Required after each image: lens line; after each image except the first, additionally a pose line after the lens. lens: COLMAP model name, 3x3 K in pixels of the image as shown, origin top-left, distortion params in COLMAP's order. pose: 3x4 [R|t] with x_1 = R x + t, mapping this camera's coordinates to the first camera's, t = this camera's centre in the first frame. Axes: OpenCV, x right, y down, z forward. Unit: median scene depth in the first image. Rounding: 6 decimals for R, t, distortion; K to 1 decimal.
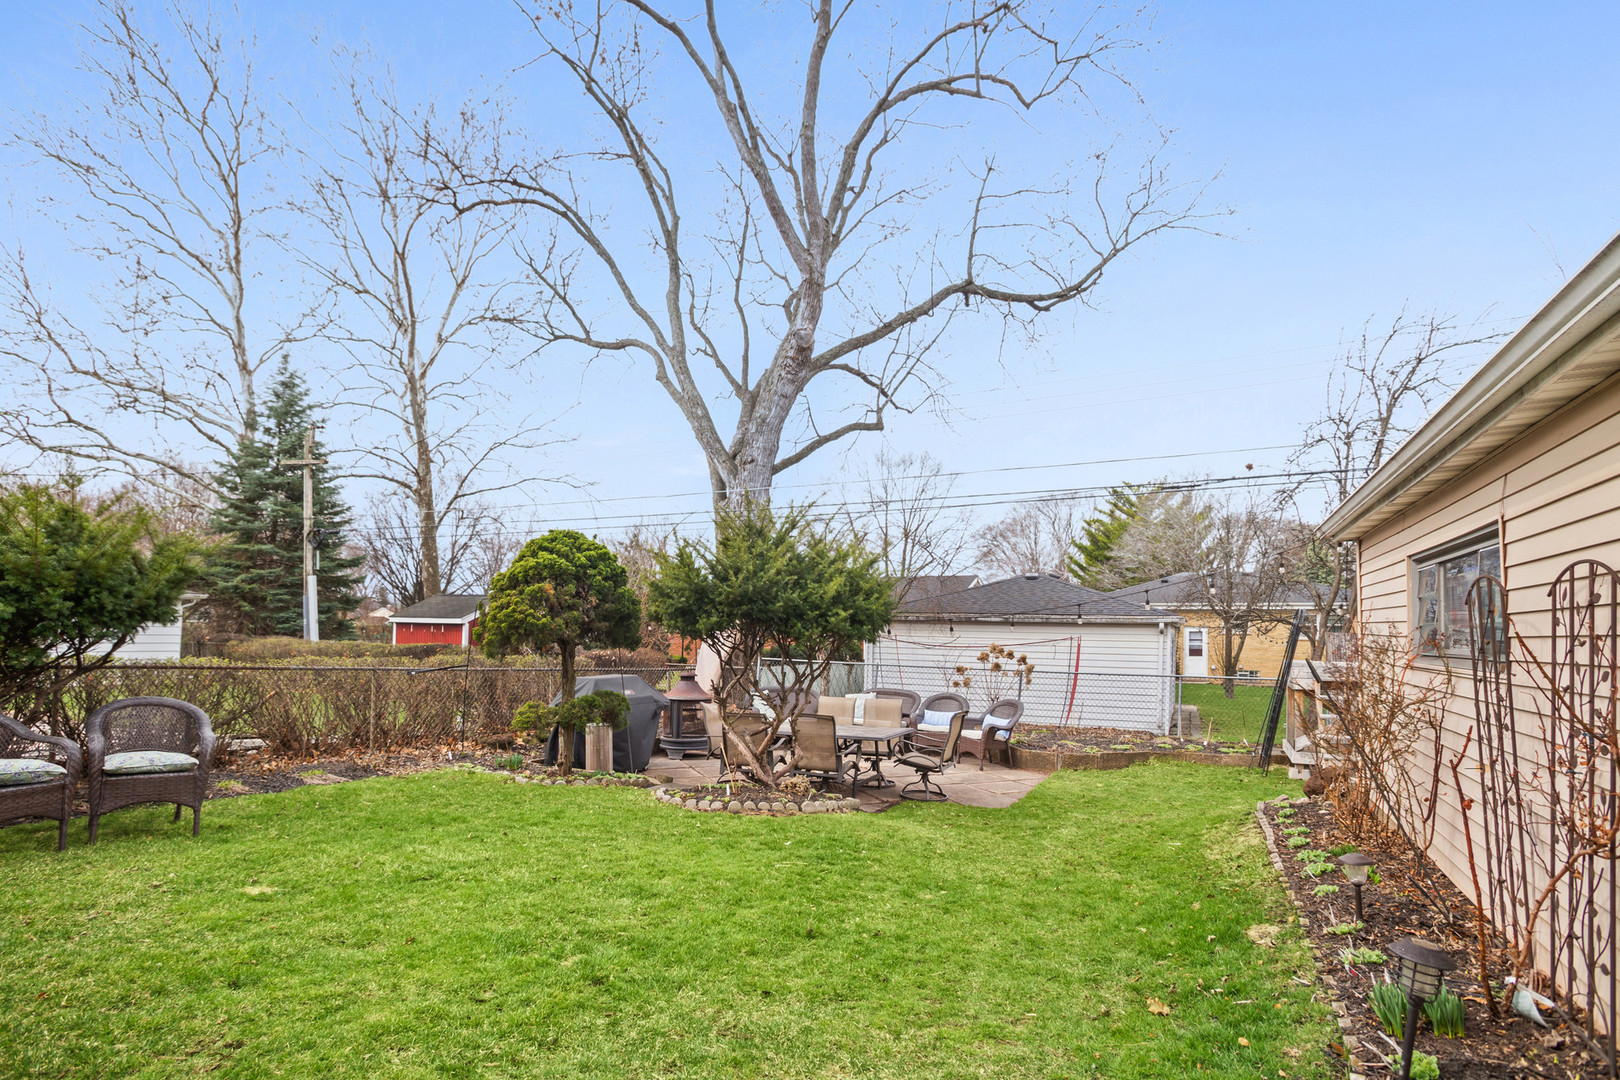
lens RADIAL K [[835.0, 0, 806.1], [0, 835.0, 591.0], [0, 0, 1]] dist [-0.048849, -0.000408]
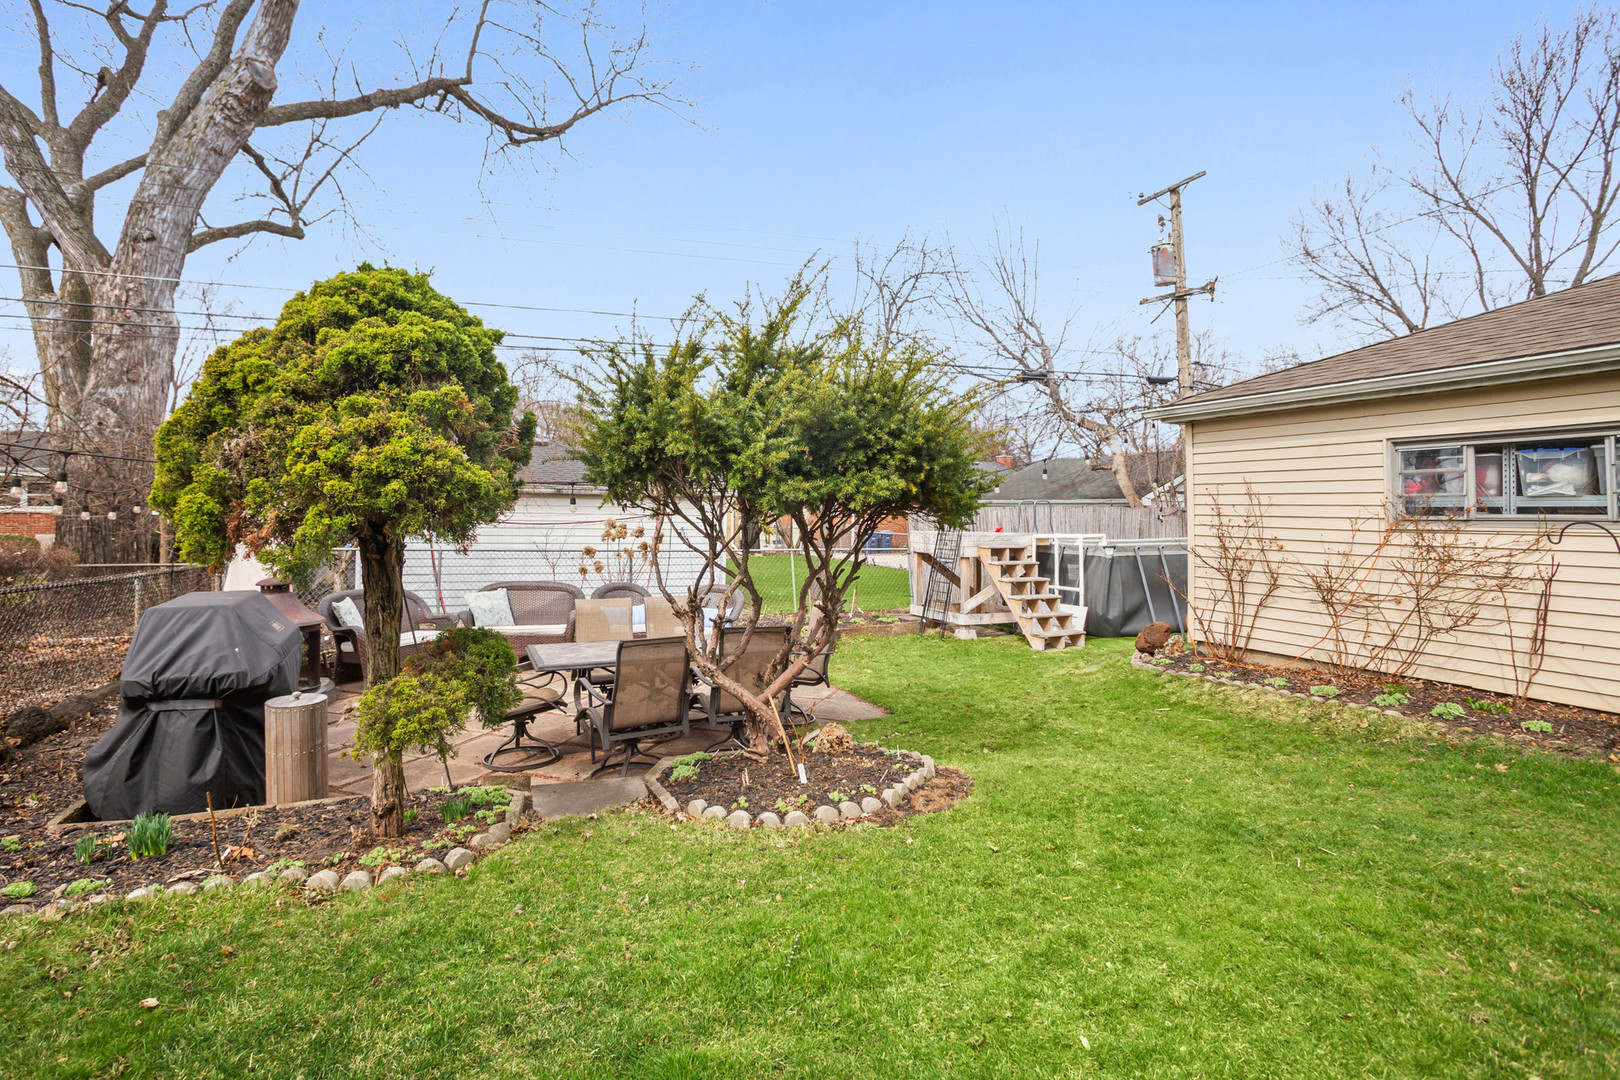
lens RADIAL K [[830.9, 0, 832.9], [0, 830.9, 471.2], [0, 0, 1]] dist [-0.049866, 0.024214]
pose [[0.669191, 0.022708, 0.742743, -0.165227], [-0.026525, 0.999626, -0.006663, 0.010600], [-0.742617, -0.015242, 0.669543, 0.194329]]
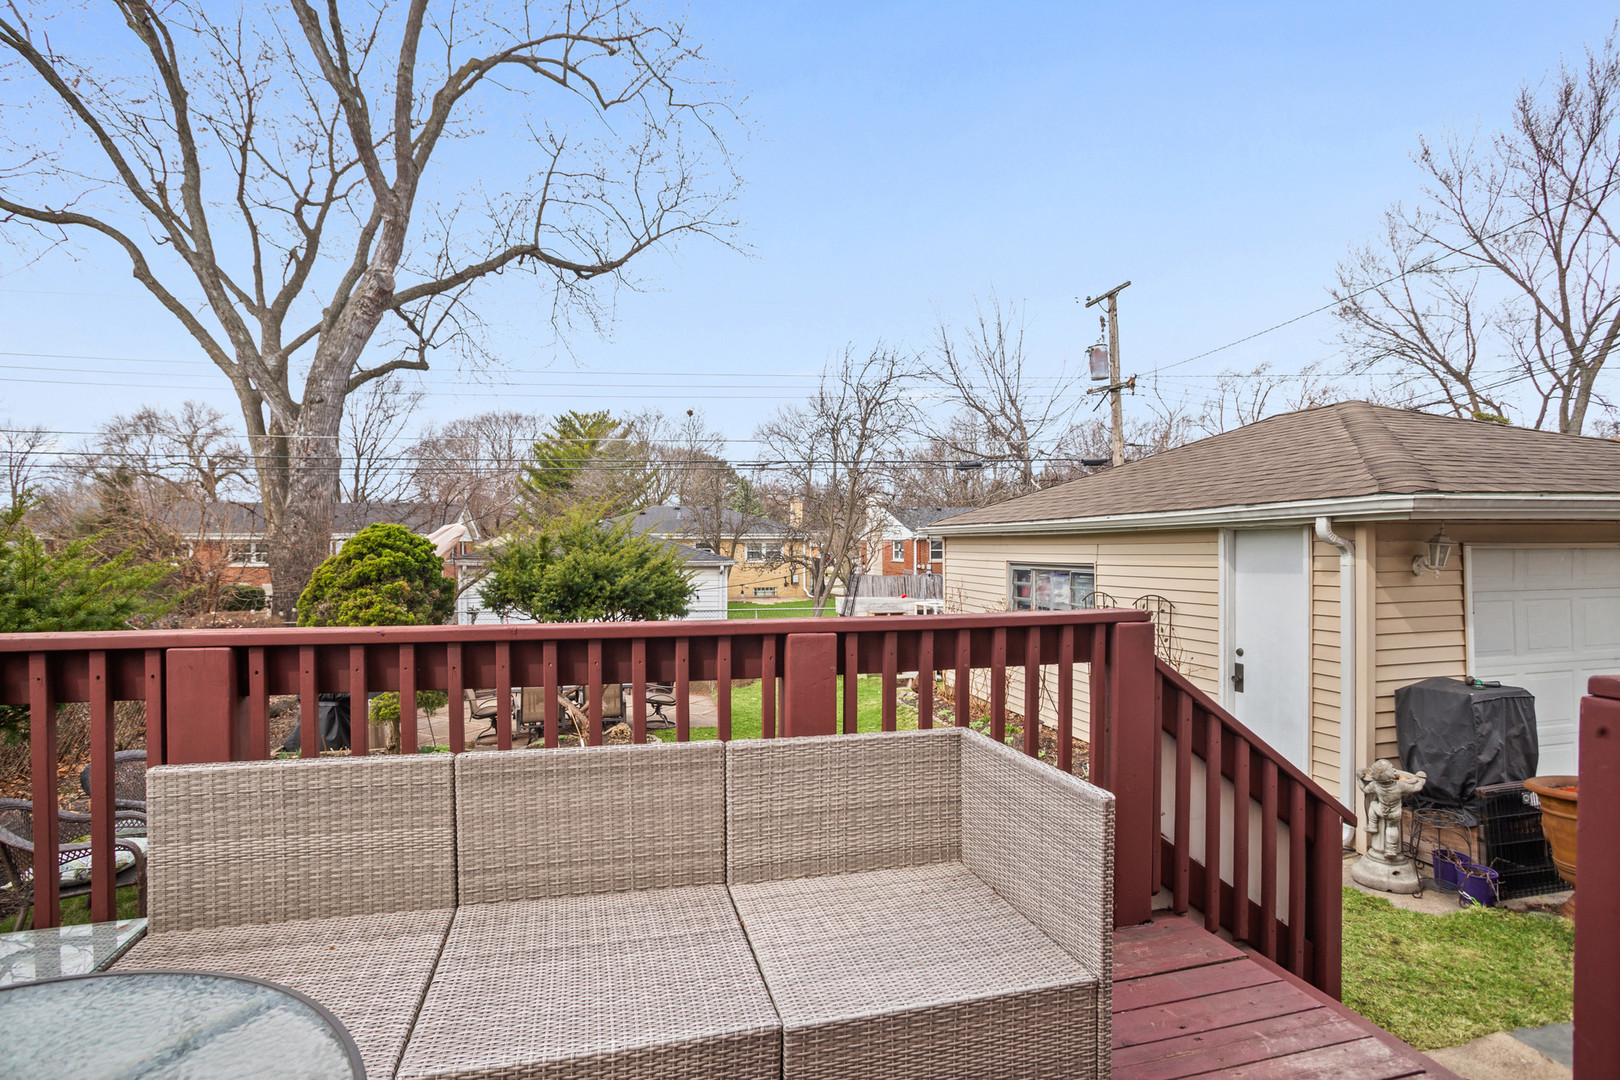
lens RADIAL K [[795.2, 0, 810.0], [0, 795.2, 540.0], [0, 0, 1]] dist [-0.031372, 0.000434]
pose [[0.782694, -0.011554, 0.622300, -0.178529], [-0.011558, 0.999385, 0.033092, -0.033856], [-0.622300, -0.033094, 0.782079, -0.039003]]
